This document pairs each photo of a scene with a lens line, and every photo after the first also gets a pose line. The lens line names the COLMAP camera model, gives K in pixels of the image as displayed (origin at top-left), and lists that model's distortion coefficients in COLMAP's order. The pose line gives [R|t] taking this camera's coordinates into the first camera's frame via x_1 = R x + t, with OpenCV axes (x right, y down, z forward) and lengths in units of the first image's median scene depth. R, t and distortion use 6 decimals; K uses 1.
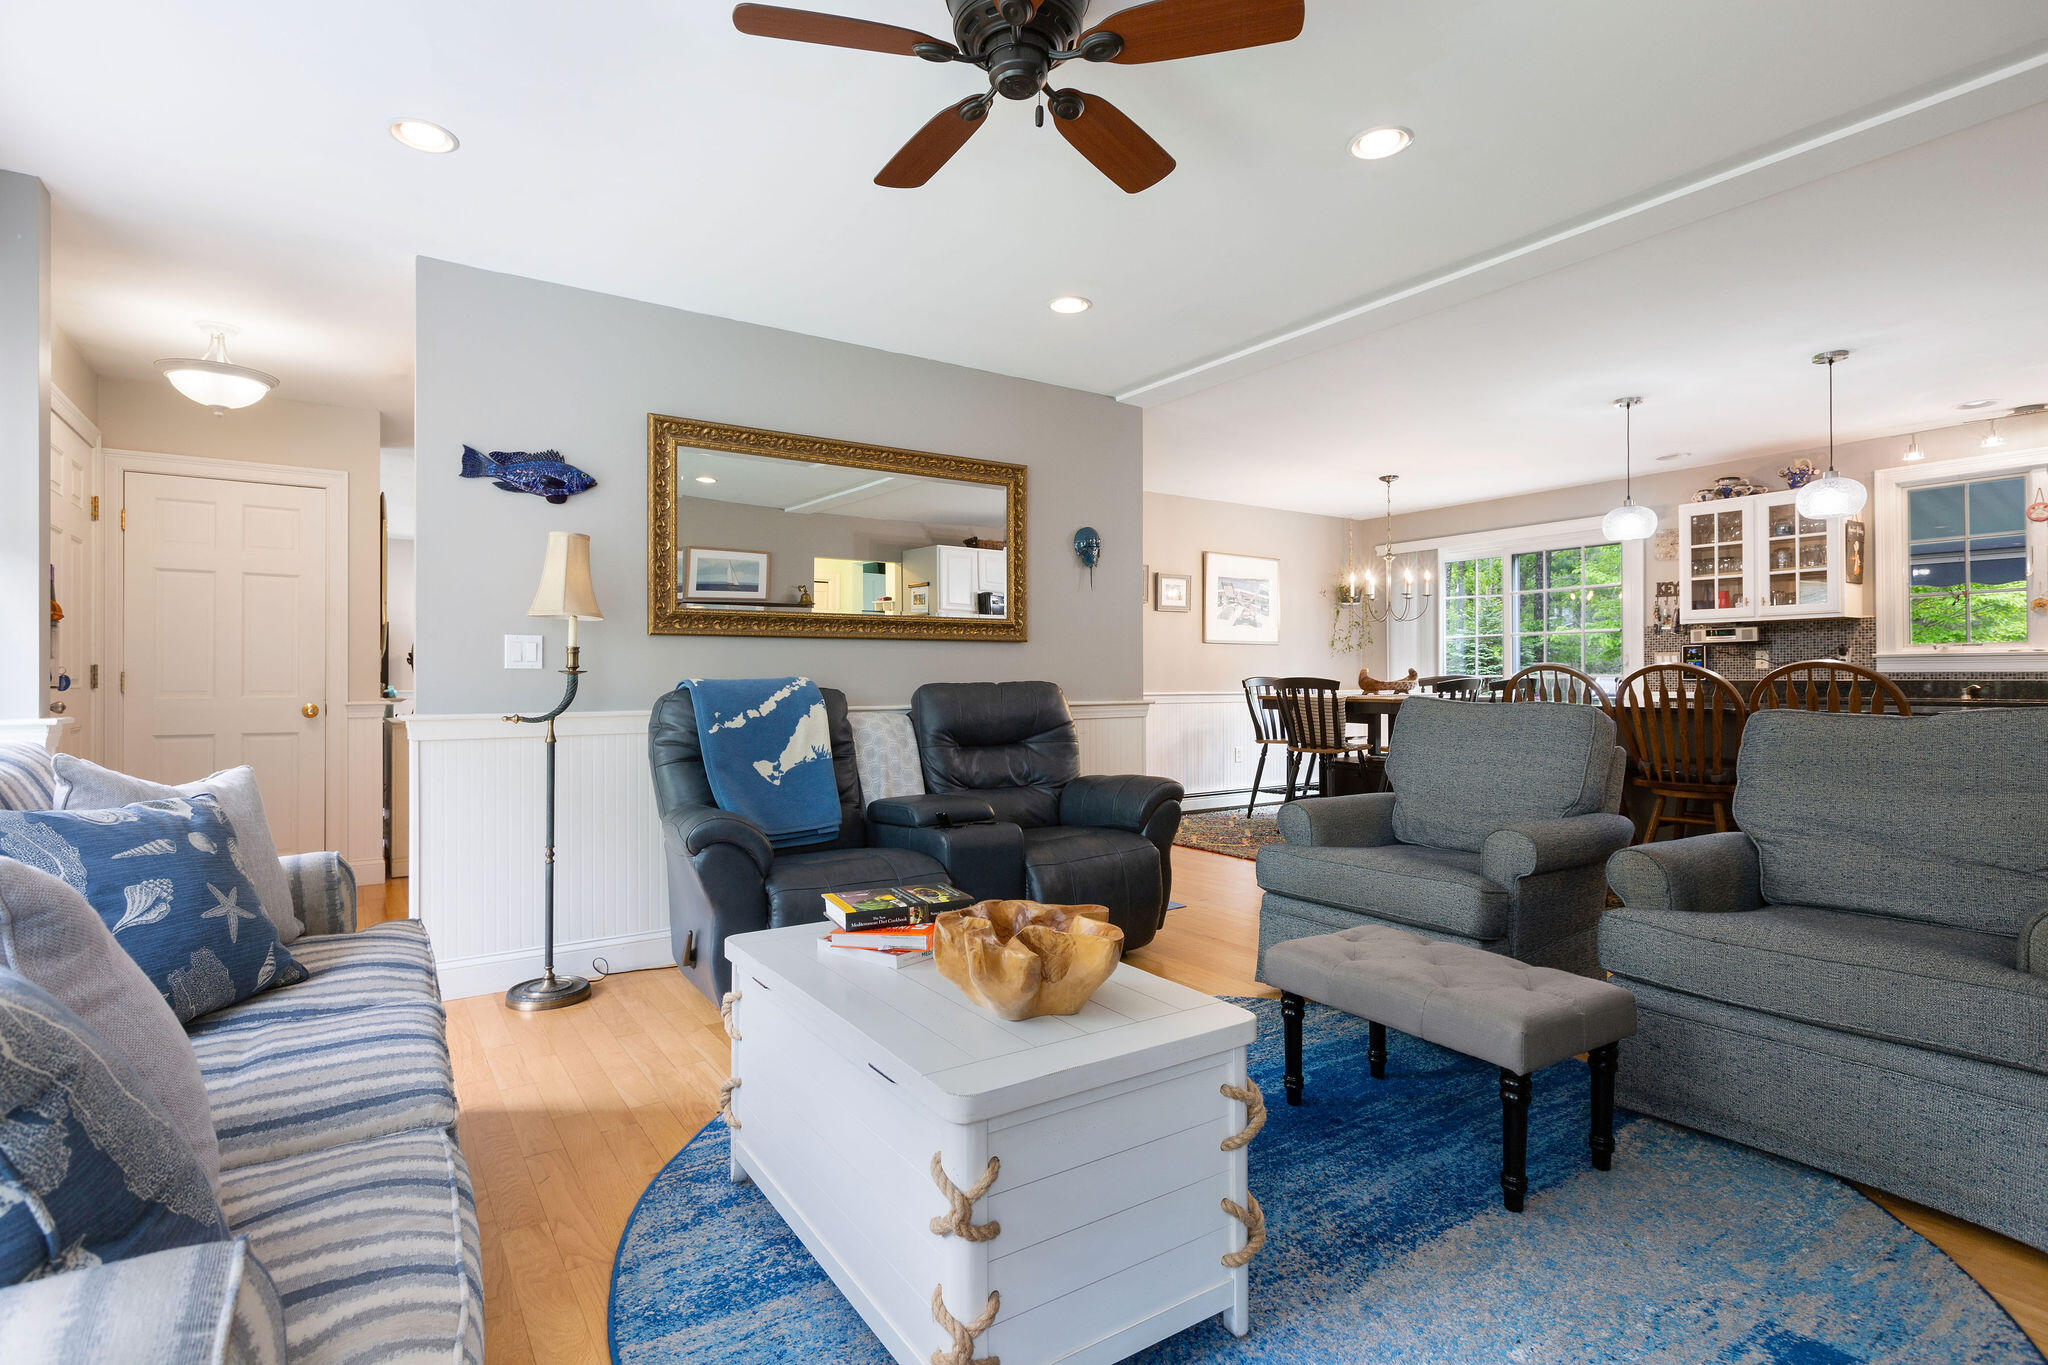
lens RADIAL K [[997.0, 0, 1015.9], [0, 997.0, 674.1], [0, 0, 1]] dist [0.001827, -0.001148]
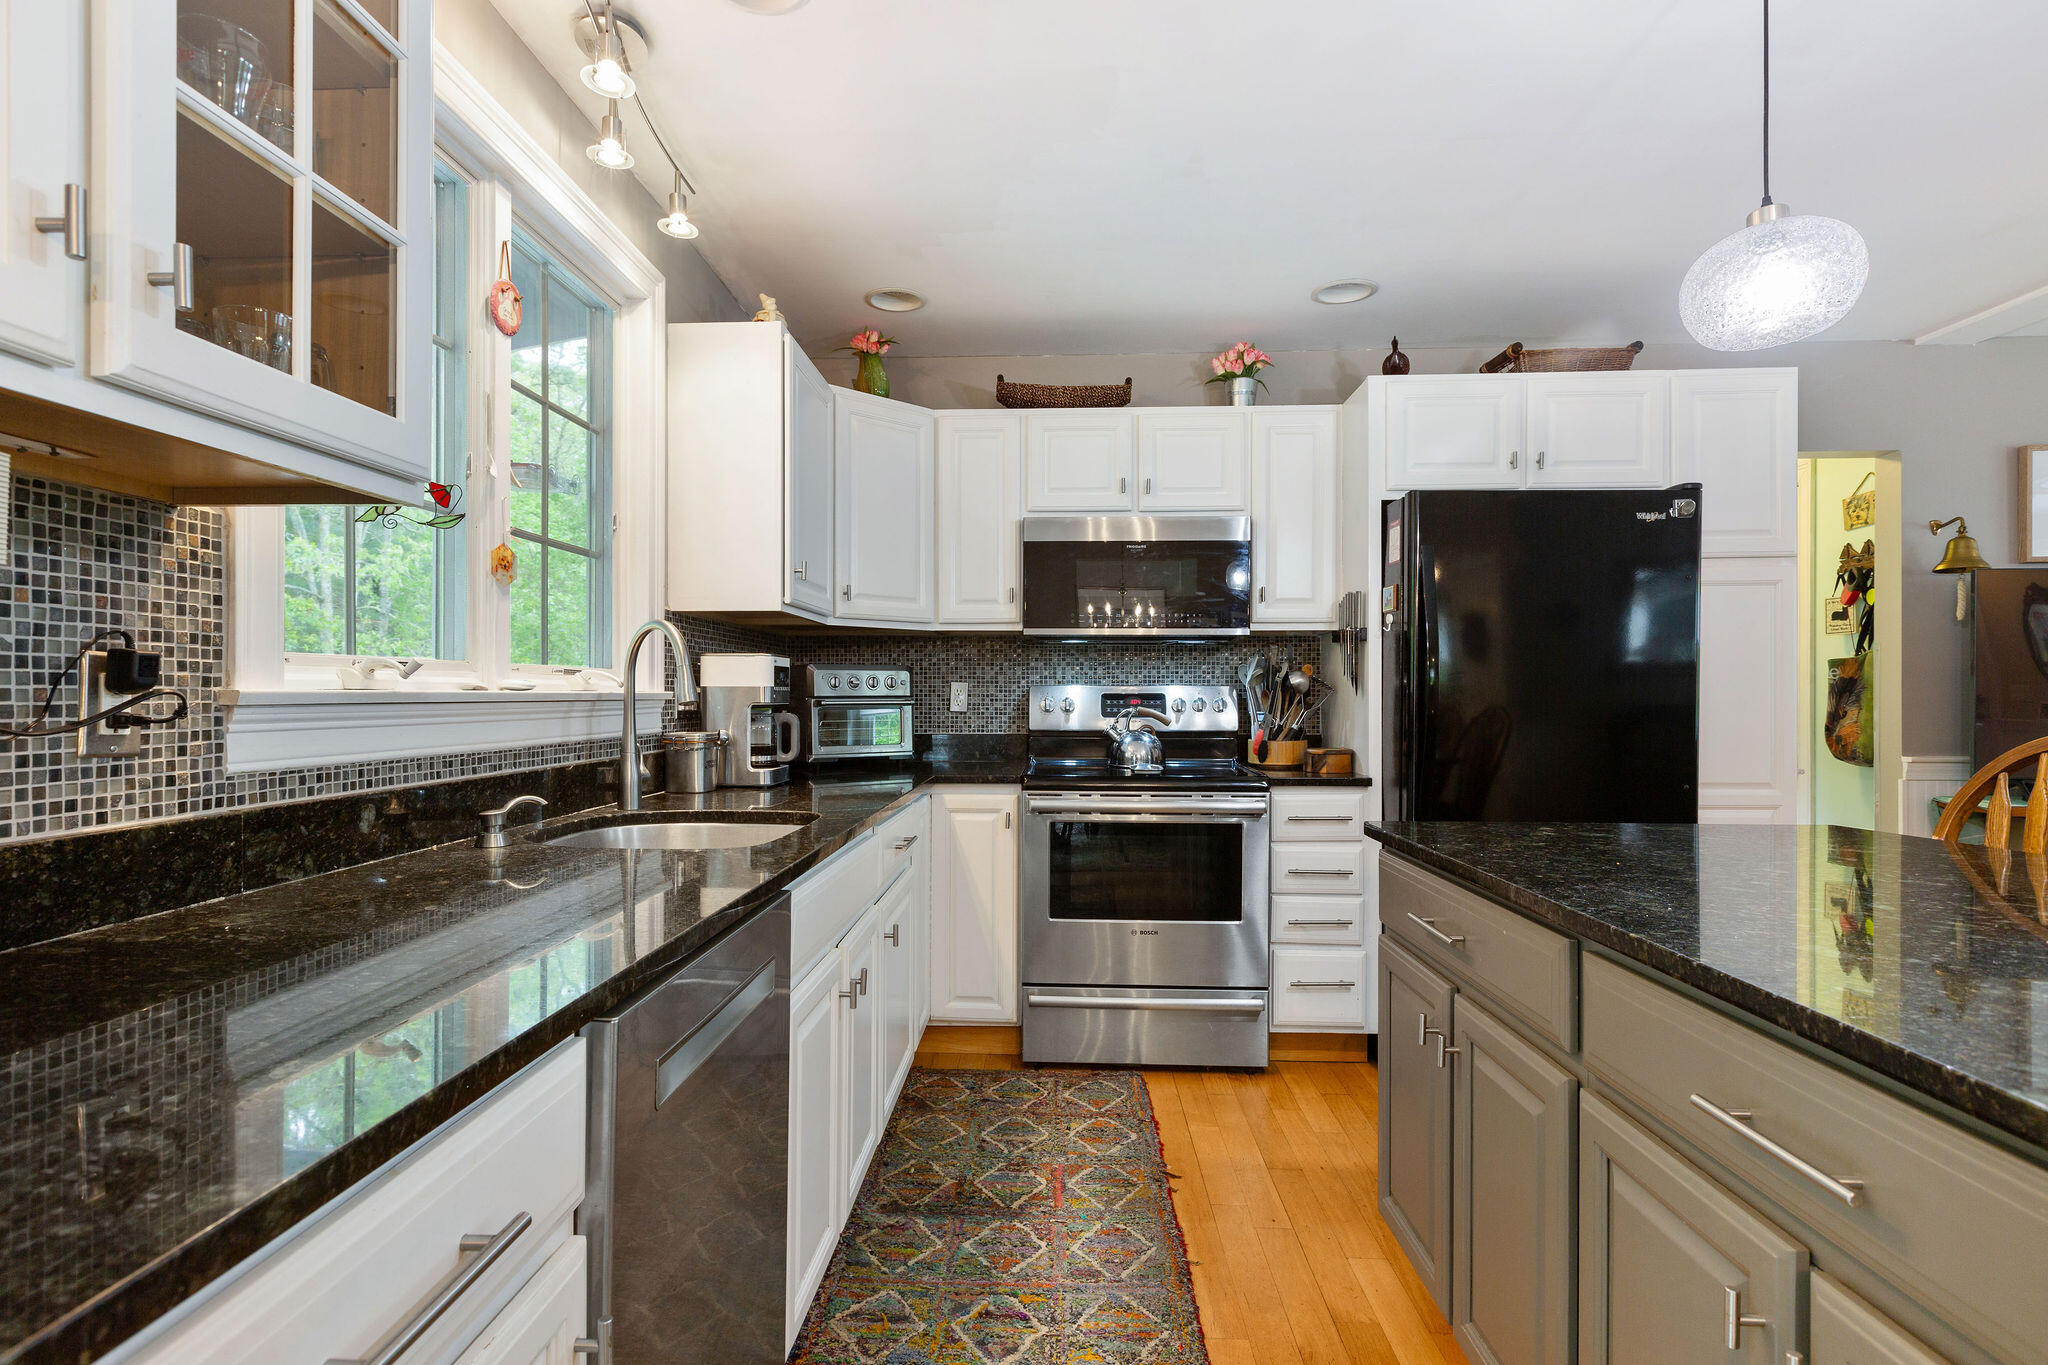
lens RADIAL K [[997.0, 0, 1009.8], [0, 997.0, 695.9], [0, 0, 1]] dist [0.001827, -0.001148]
pose [[-0.792375, 0.002408, 0.610030, 0.570526], [-0.000707, 0.999988, -0.004866, -0.016754], [-0.610034, -0.004287, -0.792364, 1.017161]]
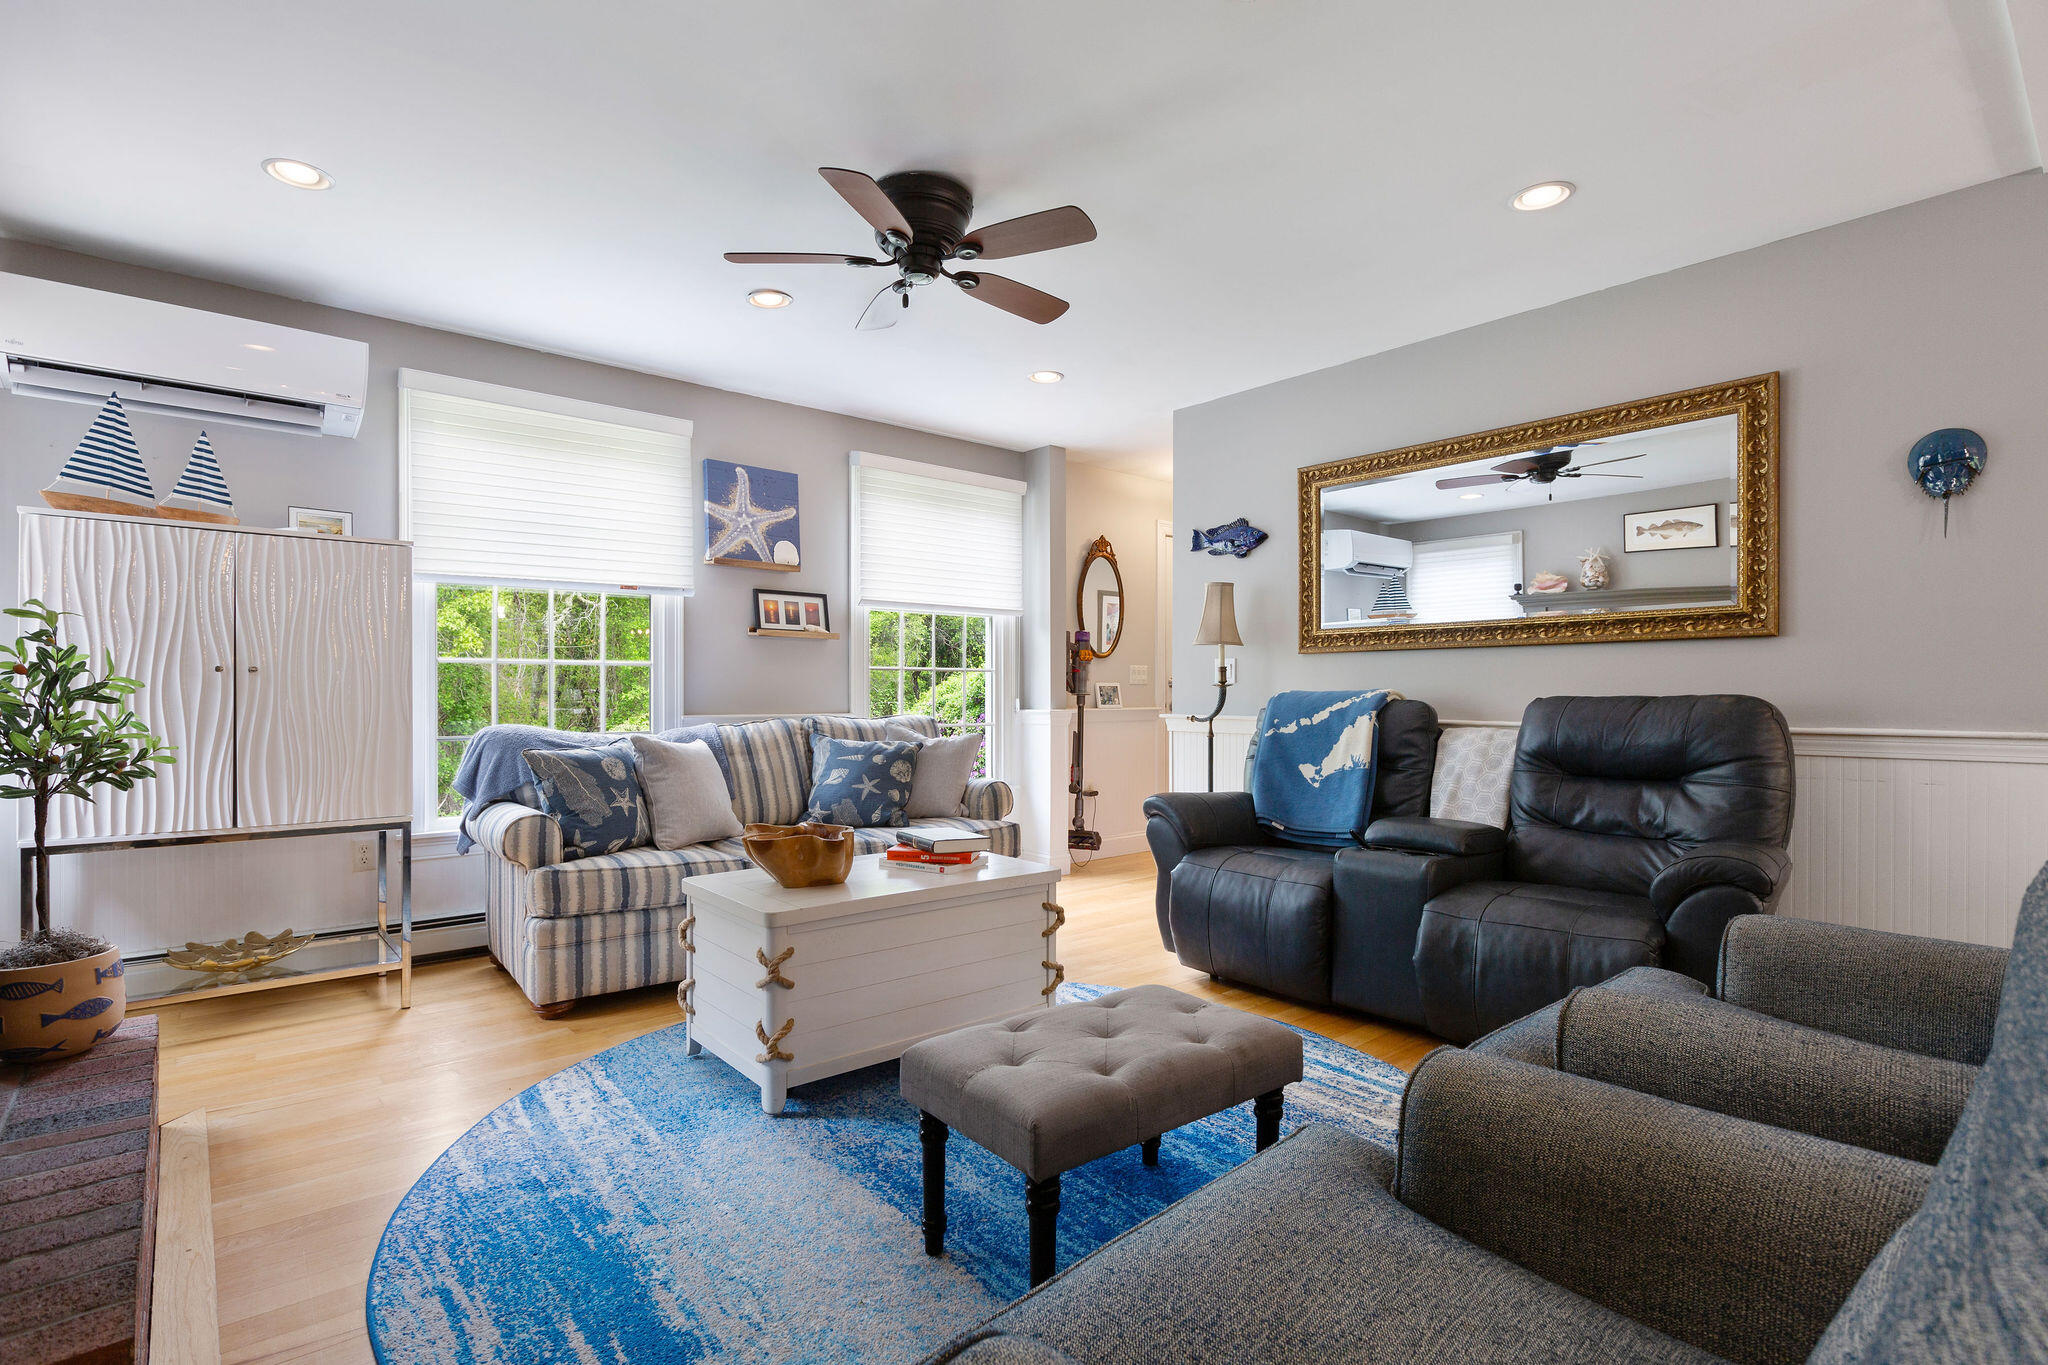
lens RADIAL K [[997.0, 0, 988.0], [0, 997.0, 694.8], [0, 0, 1]] dist [0.001827, -0.001148]
pose [[0.090746, 0.006156, -0.995855, 0.466712], [0.006096, 0.999959, 0.006736, -0.000385], [0.995855, -0.006682, 0.090705, 0.305893]]
